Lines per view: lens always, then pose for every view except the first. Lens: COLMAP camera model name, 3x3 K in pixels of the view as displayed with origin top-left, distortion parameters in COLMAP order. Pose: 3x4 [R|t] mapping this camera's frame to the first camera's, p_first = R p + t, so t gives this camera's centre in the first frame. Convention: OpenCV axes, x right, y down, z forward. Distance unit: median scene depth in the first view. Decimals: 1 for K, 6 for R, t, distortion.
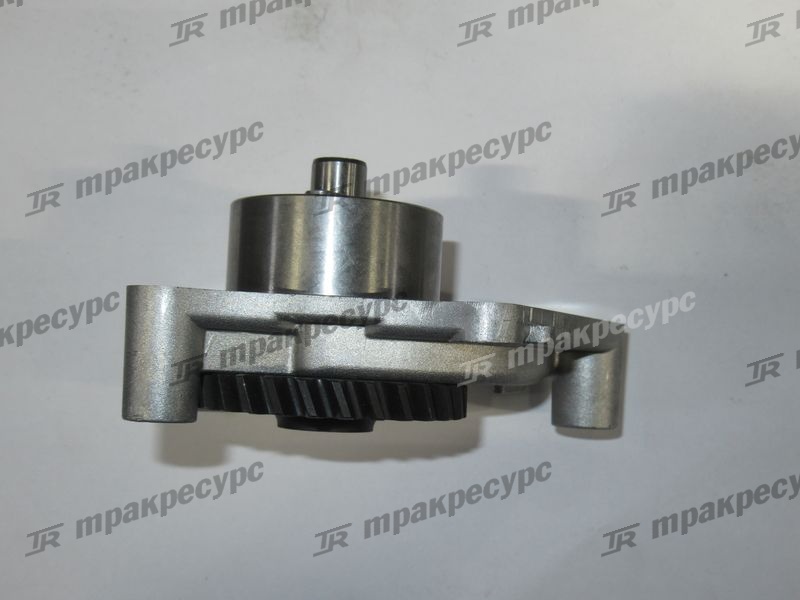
lens RADIAL K [[305.2, 0, 400.0], [0, 305.2, 300.0], [0, 0, 1]] dist [0.002028, 0.000170]
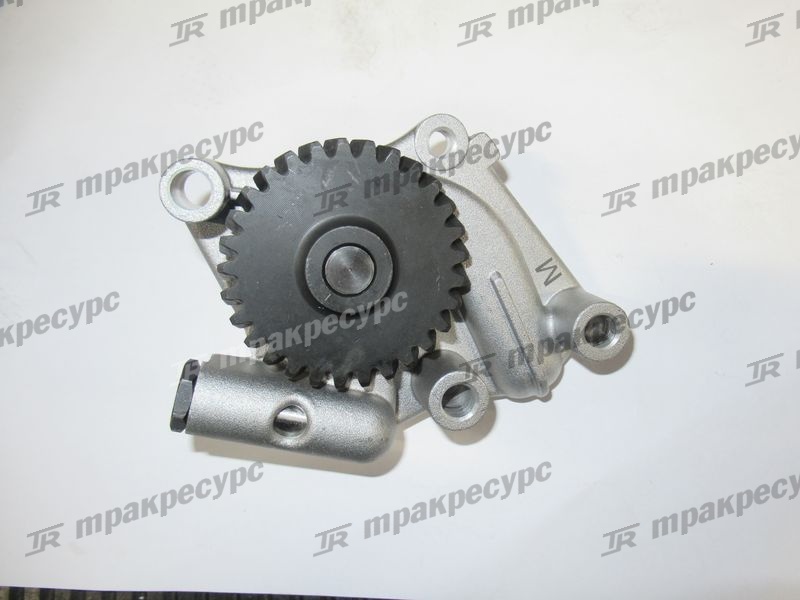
lens RADIAL K [[306.0, 0, 601.5], [0, 306.0, 300.9], [0, 0, 1]] dist [0.000779, 0.000414]
pose [[0.999979, 0.000586, -0.006503, 1.607304], [-0.000576, 0.999999, 0.001548, 0.000069], [0.006504, -0.001544, 0.999978, 0.003254]]
